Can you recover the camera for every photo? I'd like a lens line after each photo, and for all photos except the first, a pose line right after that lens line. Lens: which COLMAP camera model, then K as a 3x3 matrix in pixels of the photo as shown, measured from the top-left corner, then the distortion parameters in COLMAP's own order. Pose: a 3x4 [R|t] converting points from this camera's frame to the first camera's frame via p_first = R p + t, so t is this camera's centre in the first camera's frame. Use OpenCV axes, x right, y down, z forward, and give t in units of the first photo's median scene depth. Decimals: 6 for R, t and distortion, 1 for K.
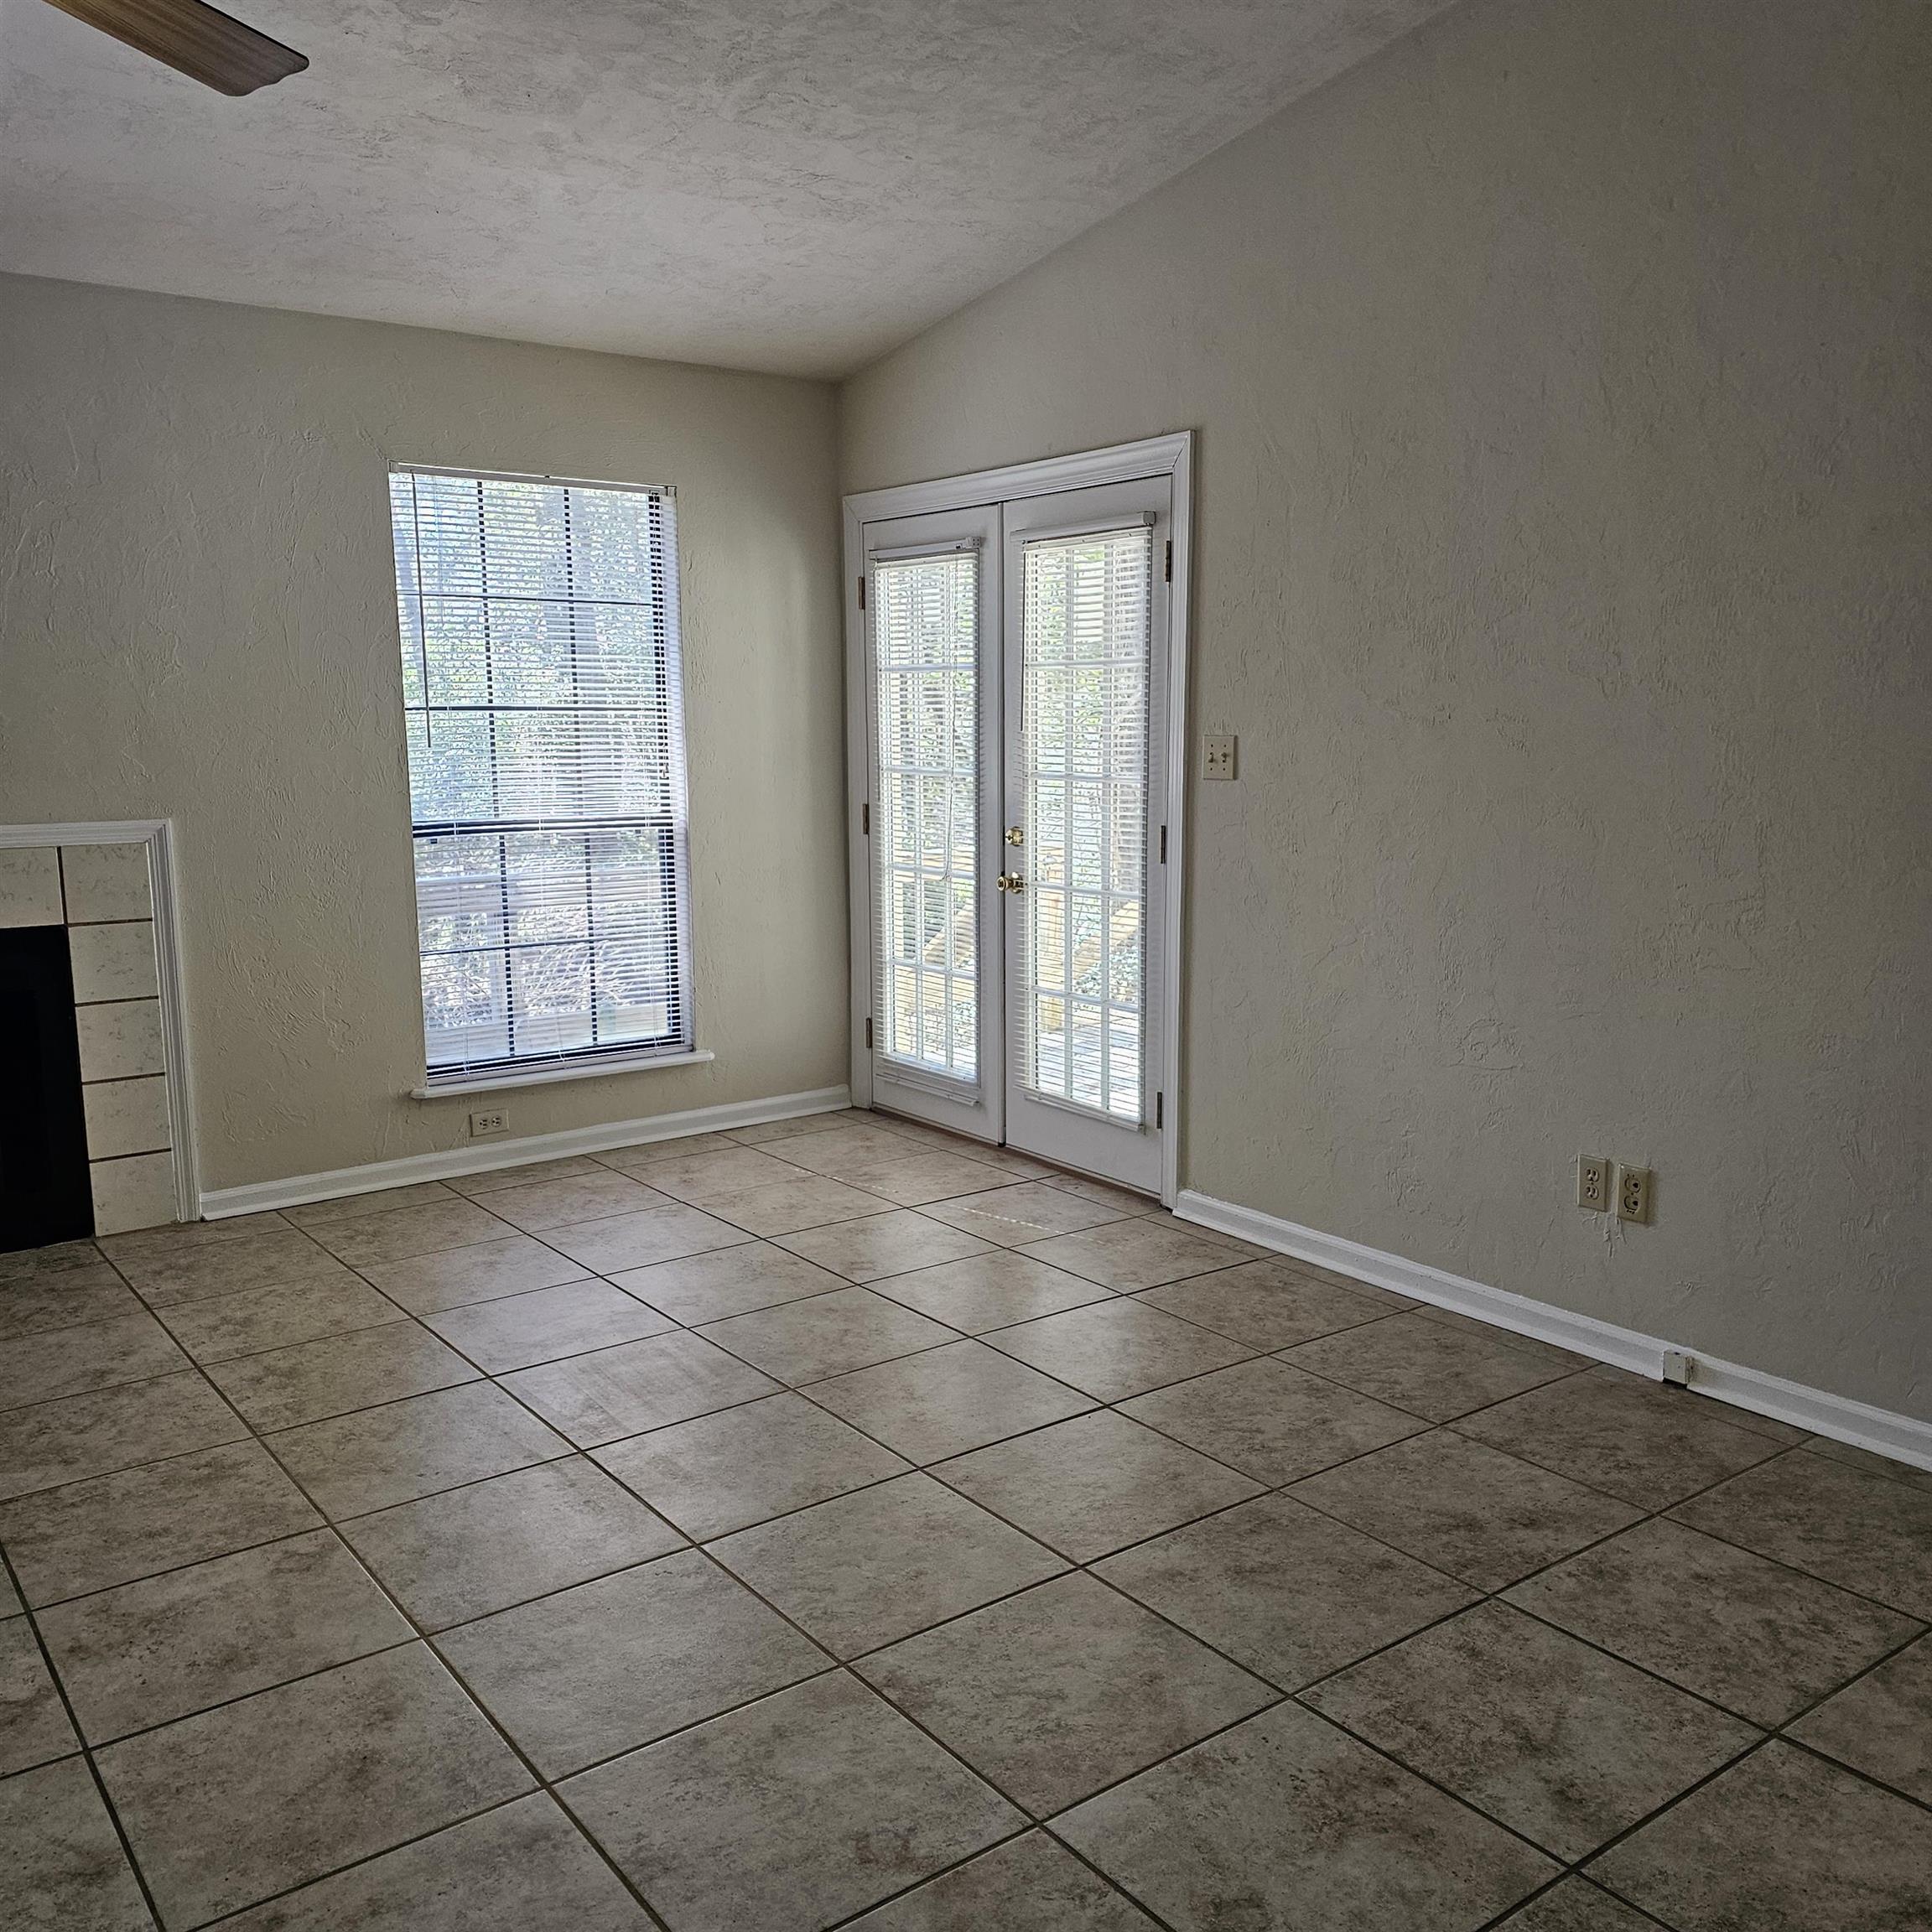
lens RADIAL K [[1714.7, 0, 982.7], [0, 1714.7, 977.5], [0, 0, 1]] dist [0.092285, -0.104850]
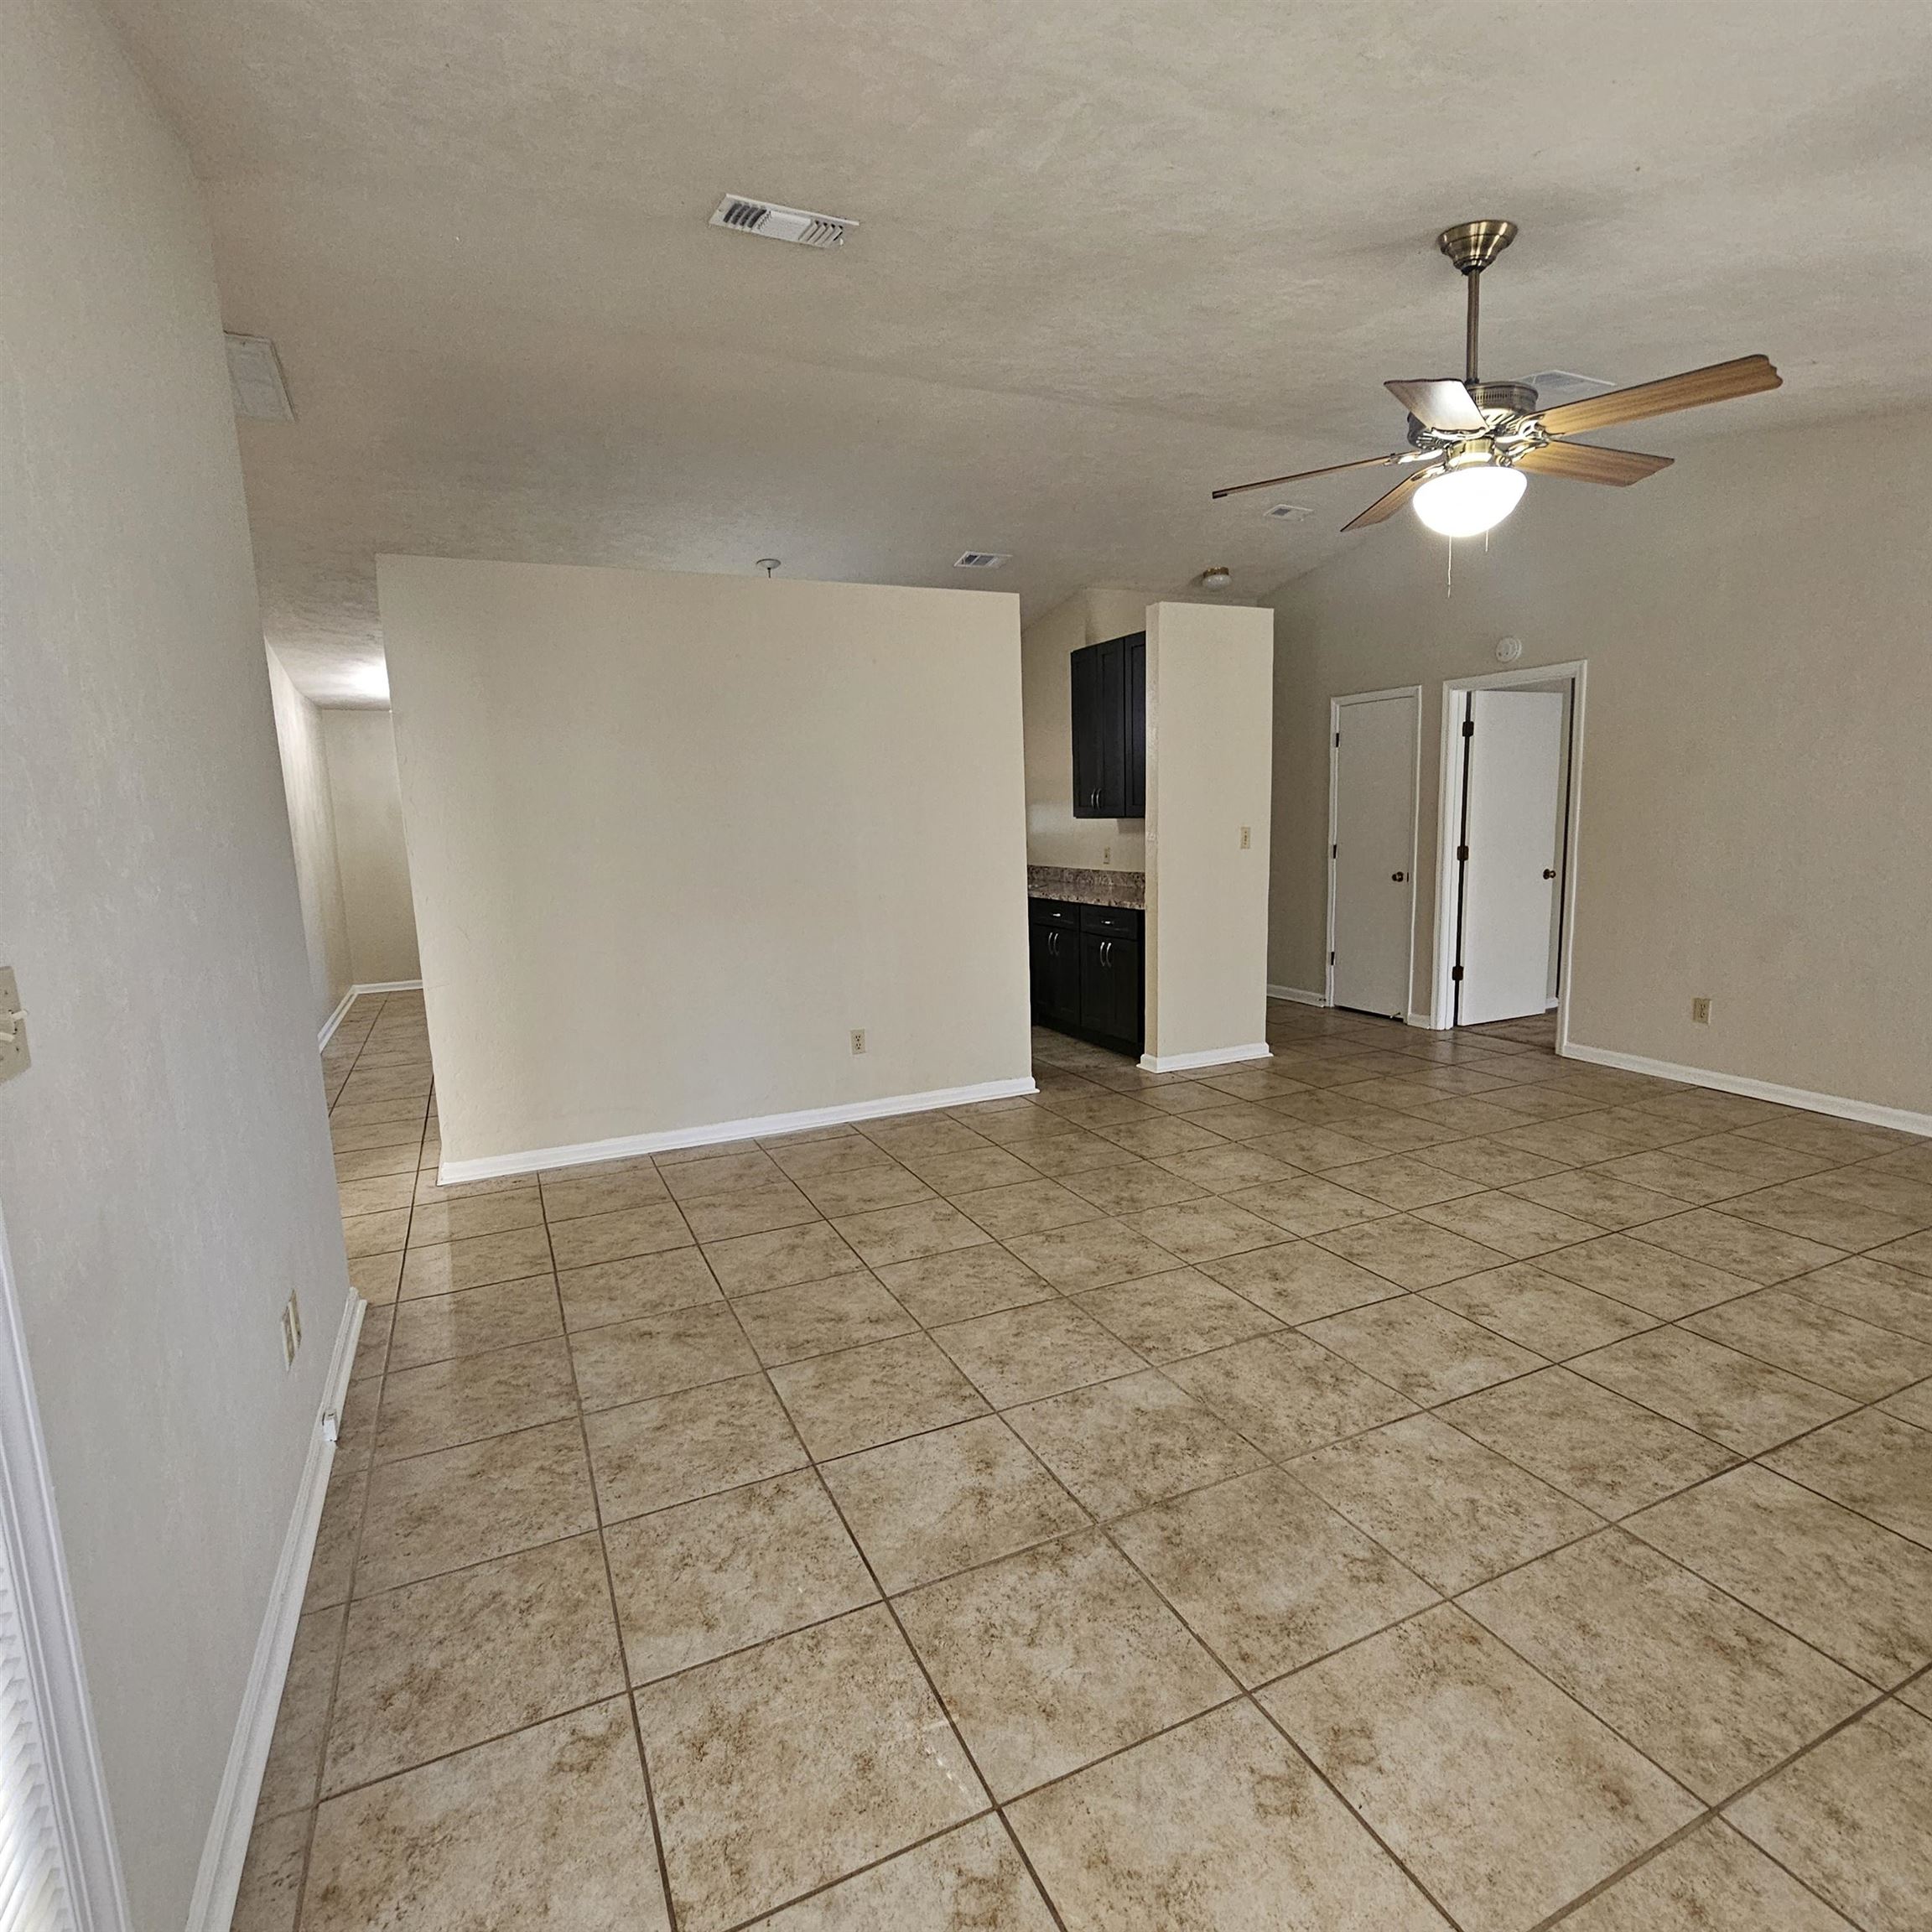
lens RADIAL K [[1055.2, 0, 951.6], [0, 1055.2, 961.5], [0, 0, 1]] dist [-0.003310, -0.000392]
pose [[-0.974253, 0.002504, 0.225444, -0.147936], [0.070049, 0.953813, 0.292119, -0.223738], [-0.214300, 0.300390, -0.929431, 1.320243]]
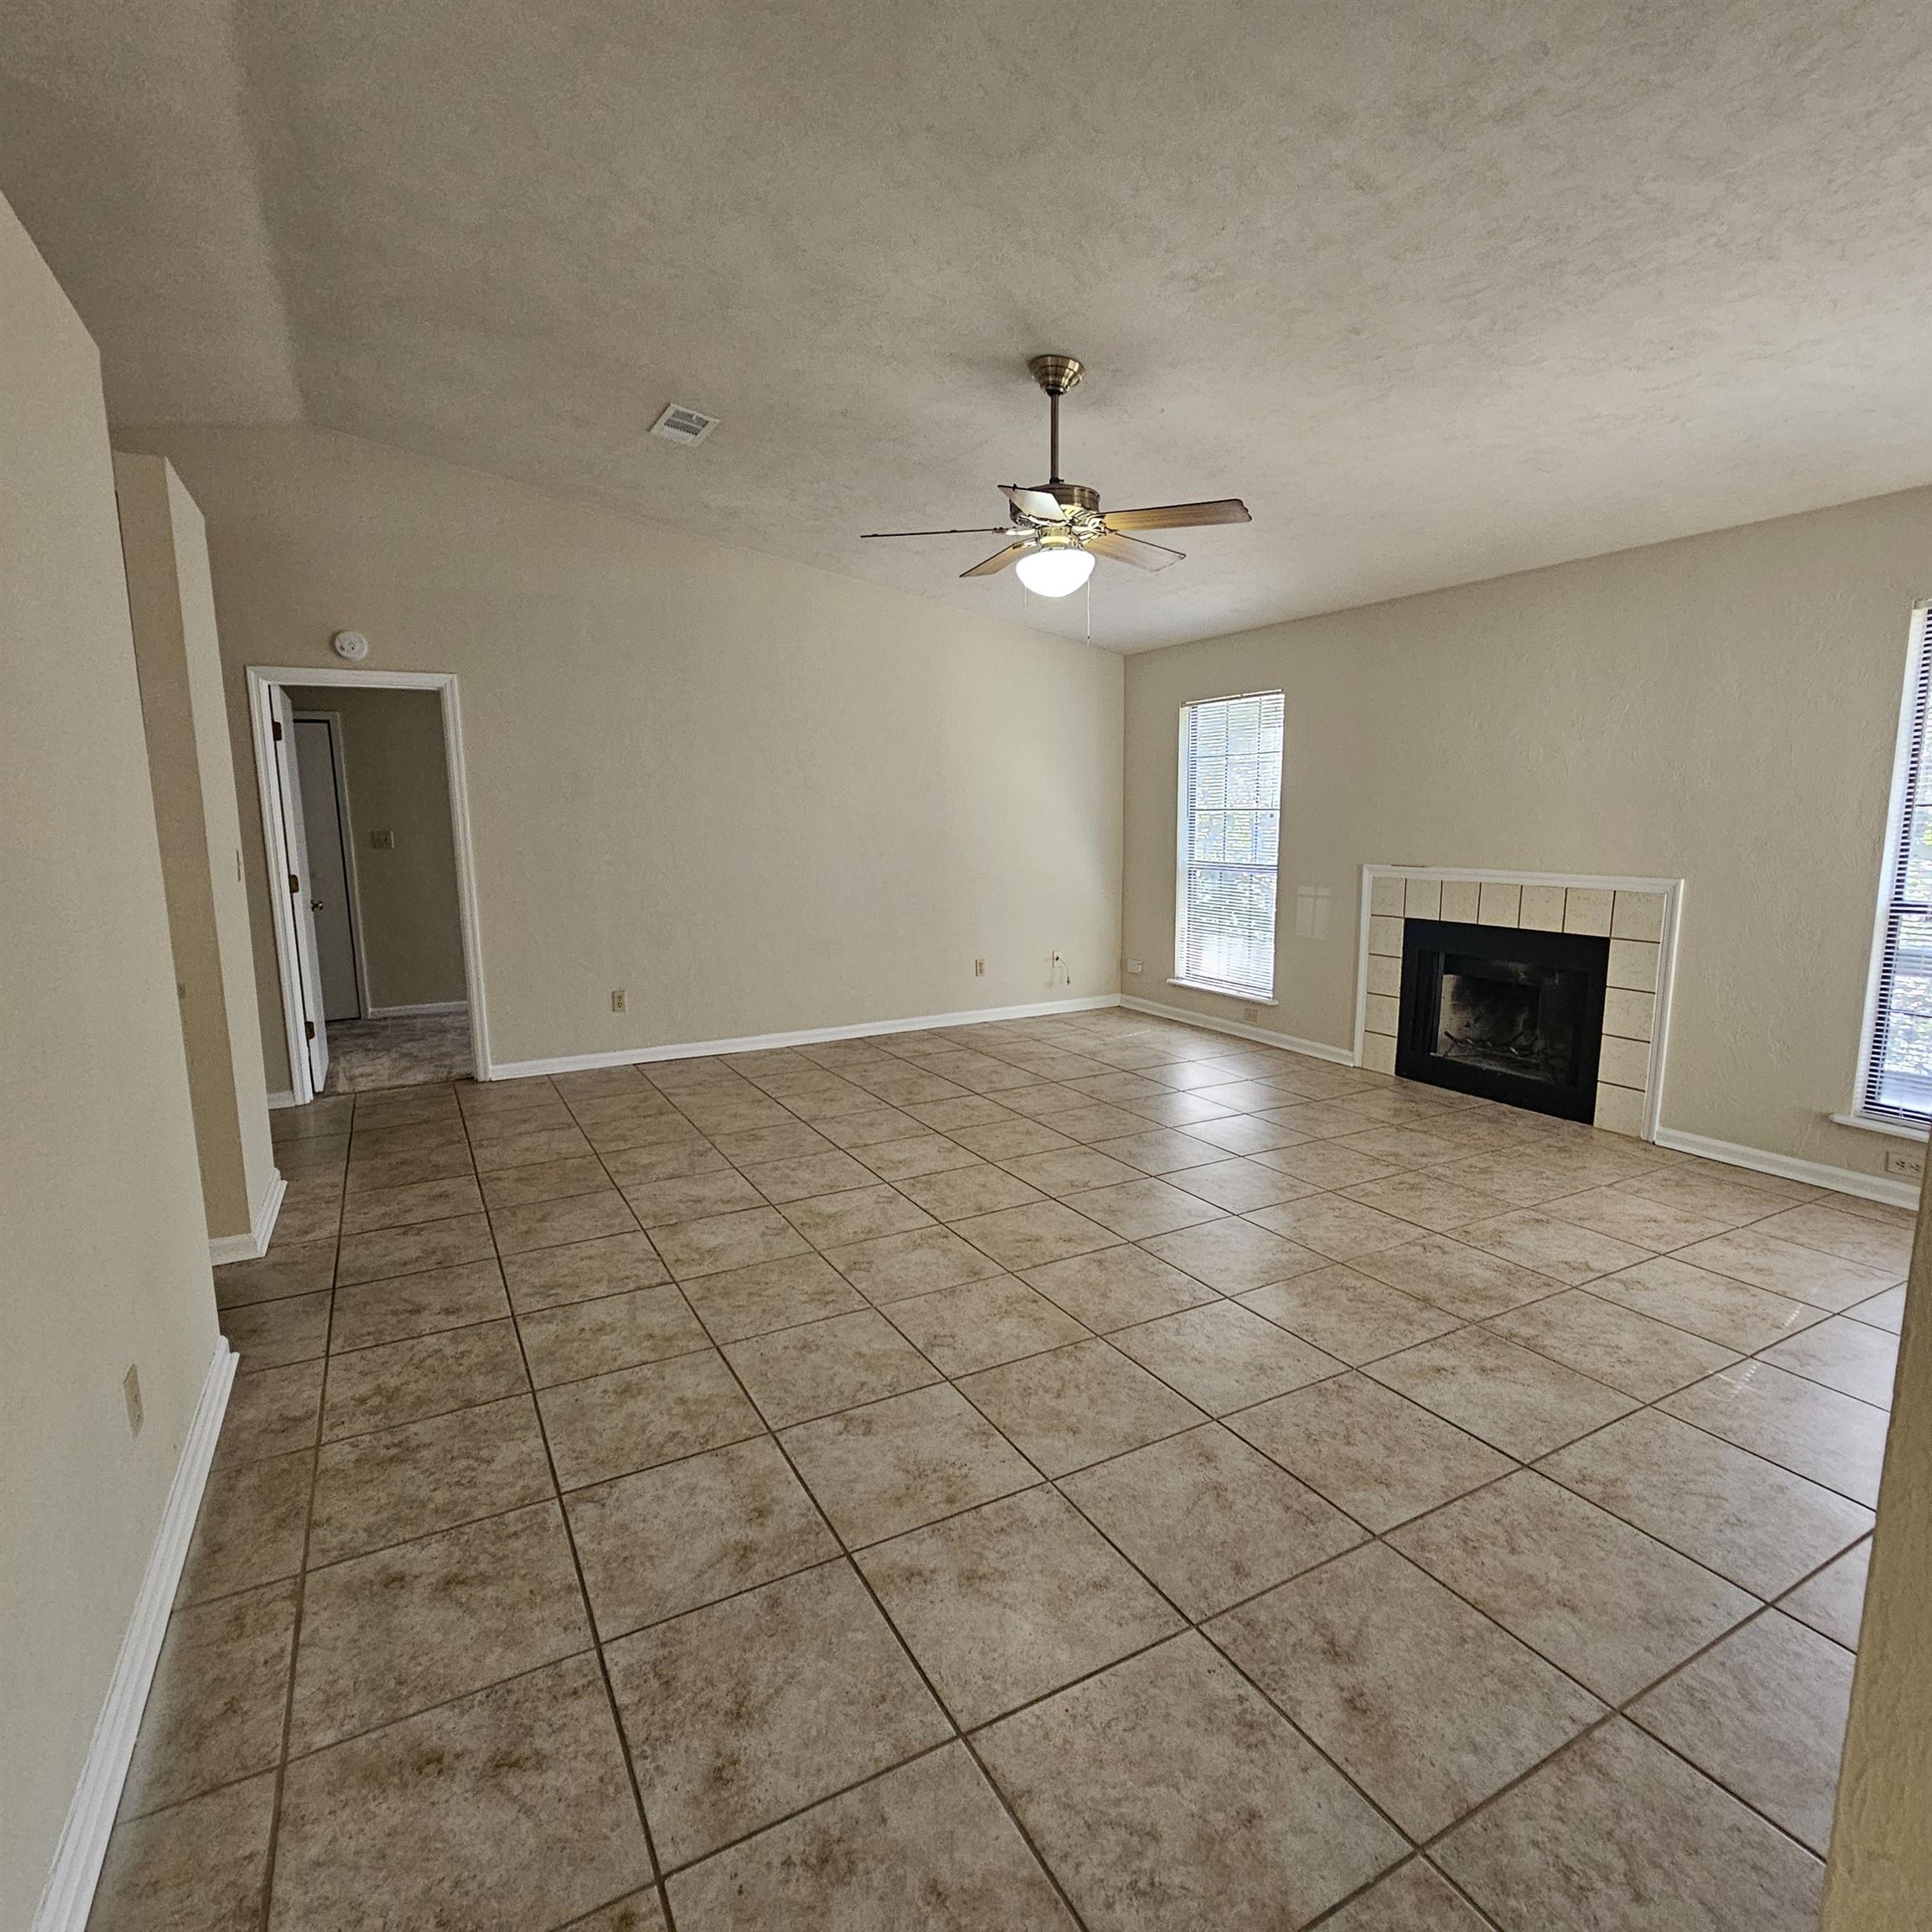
lens RADIAL K [[1055.2, 0, 963.4], [0, 1055.2, 972.5], [0, 0, 1]] dist [-0.003310, -0.000392]
pose [[-0.150040, 0.157511, -0.976052, 0.619534], [-0.143073, 0.973377, 0.179073, -0.100692], [0.978273, 0.166515, -0.123510, 0.598844]]
